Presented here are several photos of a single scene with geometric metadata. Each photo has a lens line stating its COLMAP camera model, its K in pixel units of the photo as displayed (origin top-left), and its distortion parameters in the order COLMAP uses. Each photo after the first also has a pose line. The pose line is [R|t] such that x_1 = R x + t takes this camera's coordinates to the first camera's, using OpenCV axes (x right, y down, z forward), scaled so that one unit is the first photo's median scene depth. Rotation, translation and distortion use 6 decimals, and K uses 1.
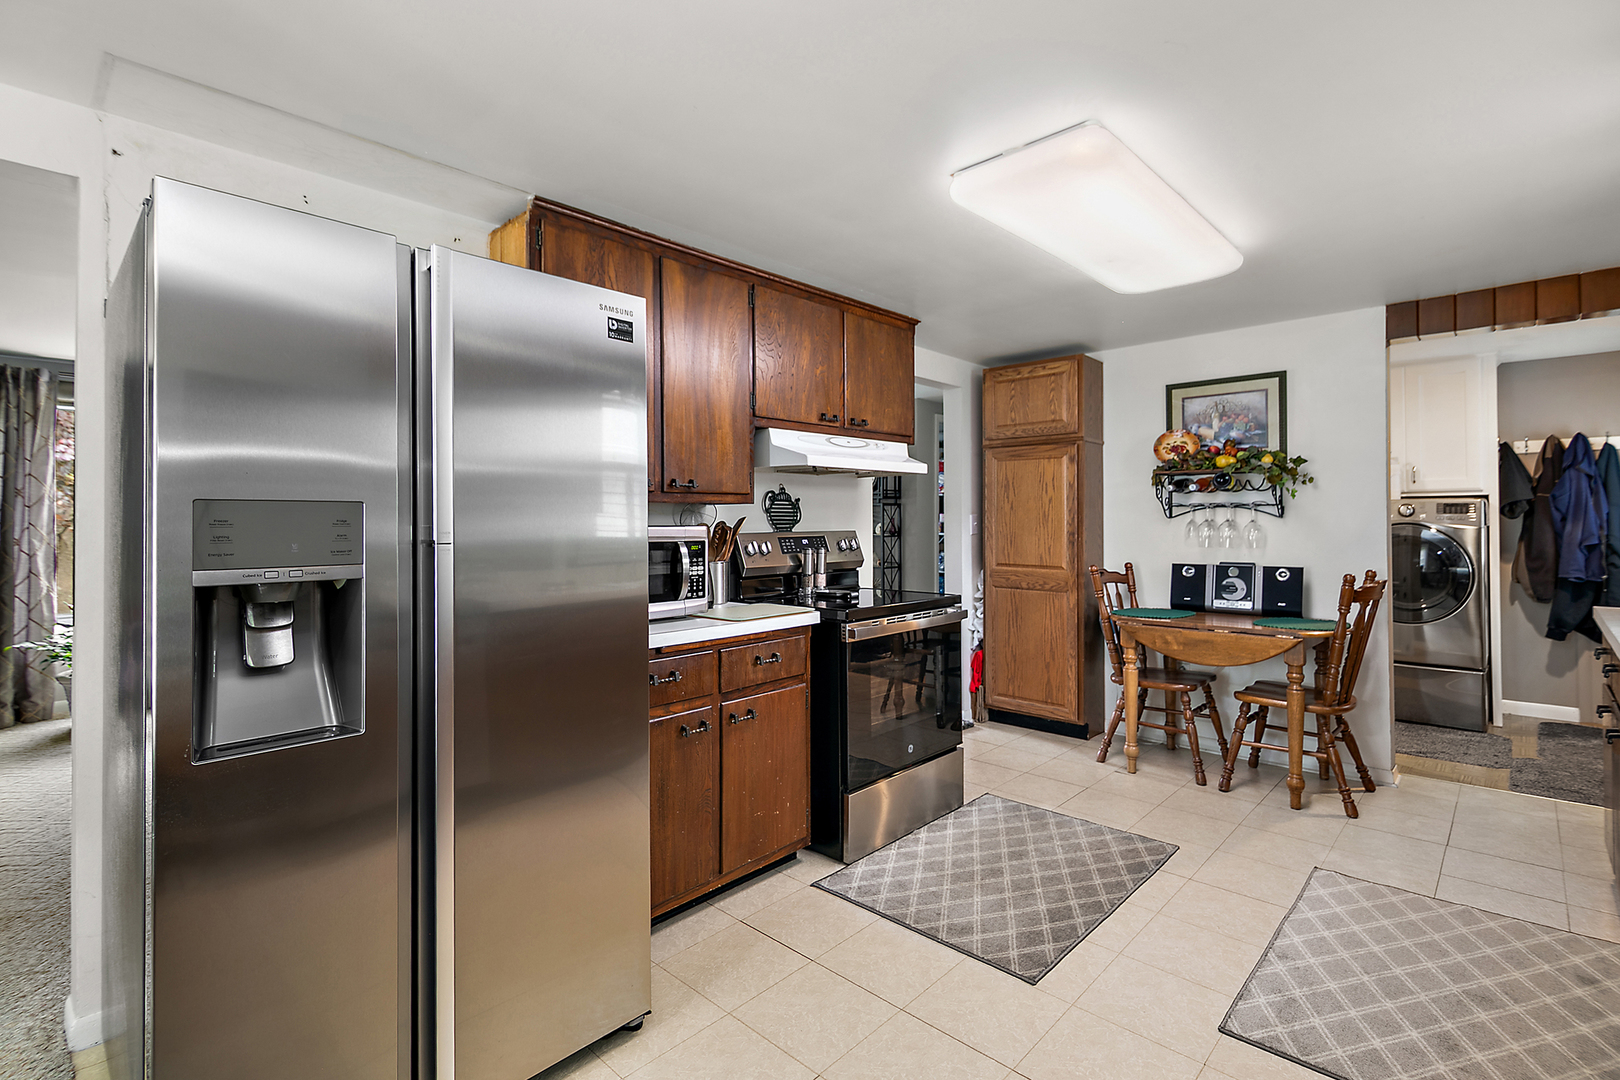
lens RADIAL K [[753.0, 0, 812.7], [0, 753.0, 514.2], [0, 0, 1]] dist [0.001493, -0.000672]
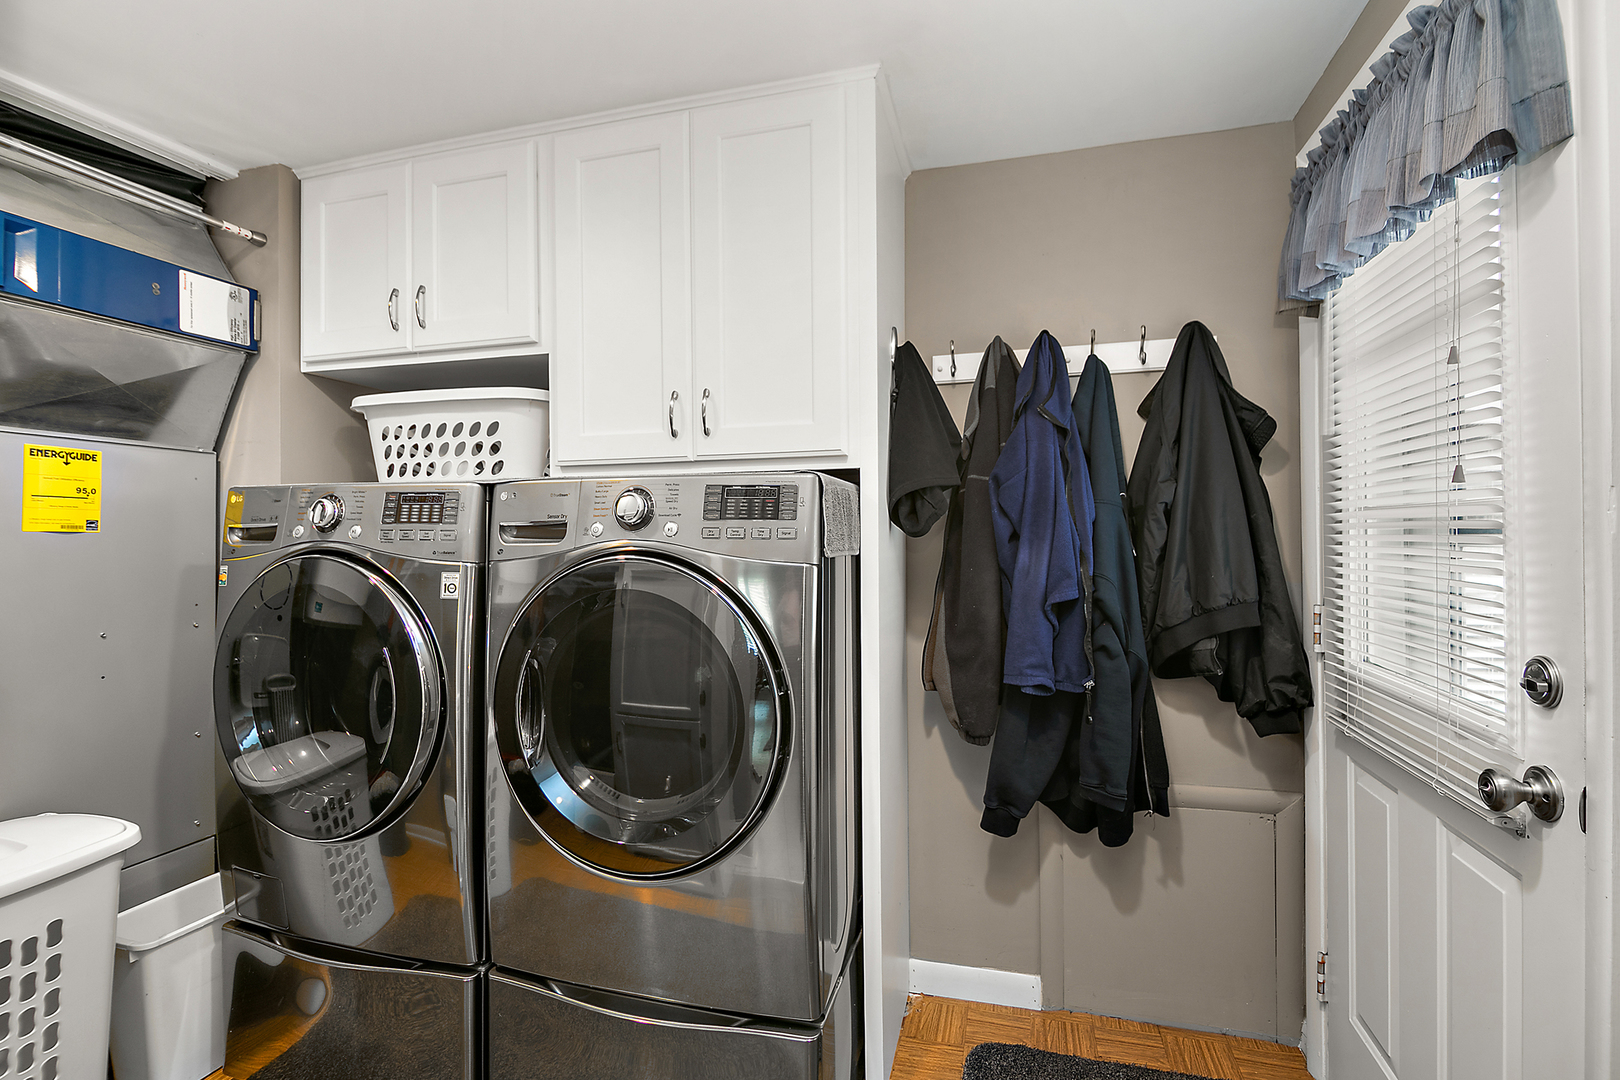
lens RADIAL K [[743.3, 0, 807.5], [0, 743.3, 532.6], [0, 0, 1]] dist [0.001681, 0.000238]
pose [[0.885186, 0.005032, 0.465210, 0.707278], [-0.004946, 0.999987, -0.001406, 0.005463], [-0.465210, -0.001056, 0.885199, 0.693479]]
